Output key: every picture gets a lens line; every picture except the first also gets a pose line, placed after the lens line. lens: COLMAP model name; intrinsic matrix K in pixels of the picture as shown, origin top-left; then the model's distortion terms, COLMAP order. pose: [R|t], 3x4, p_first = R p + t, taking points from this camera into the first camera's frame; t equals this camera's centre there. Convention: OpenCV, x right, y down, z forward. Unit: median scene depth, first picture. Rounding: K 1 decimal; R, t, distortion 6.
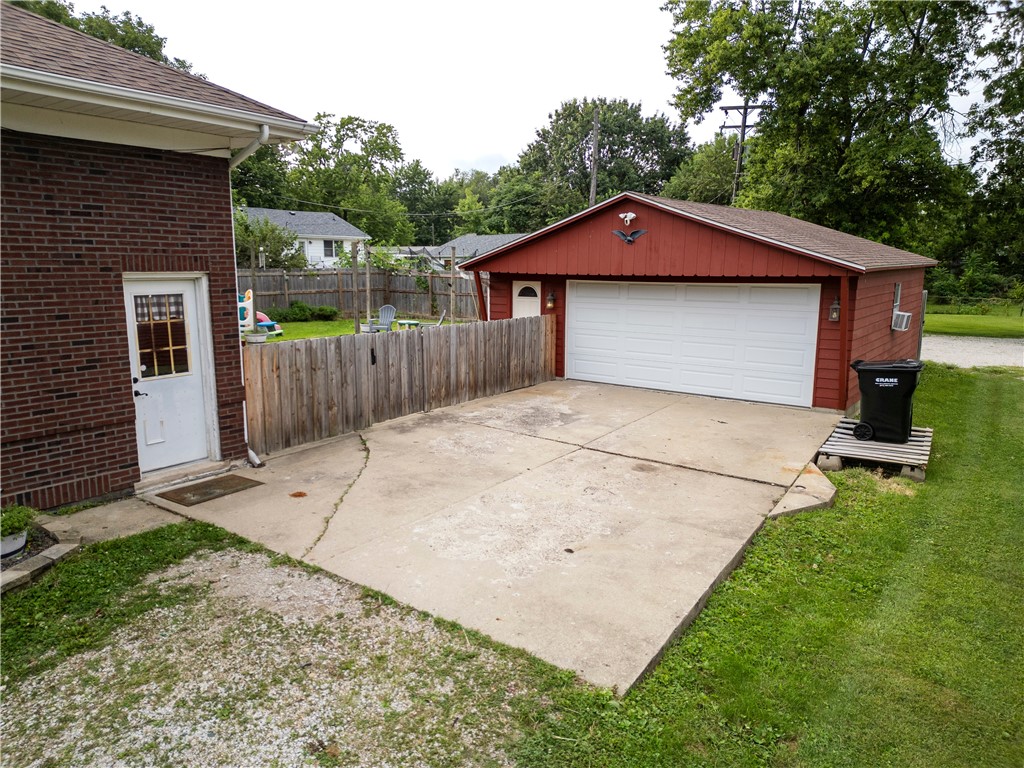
lens RADIAL K [[716.8, 0, 512.0], [0, 716.8, 384.0], [0, 0, 1]] dist [0.075975, -0.070196]
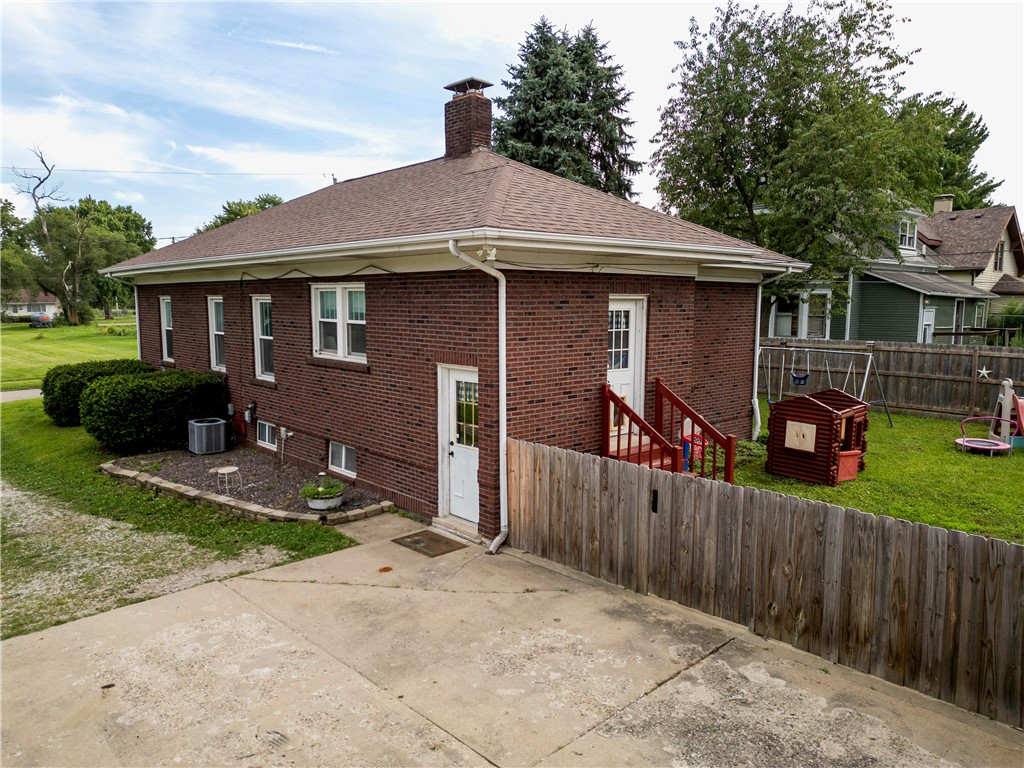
lens RADIAL K [[716.8, 0, 512.0], [0, 716.8, 384.0], [0, 0, 1]] dist [0.075975, -0.070196]
pose [[-0.203724, 0.111228, -0.972690, 0.717534], [-0.166578, 0.975101, 0.146392, -0.321913], [0.964753, 0.191852, -0.180123, 1.333937]]
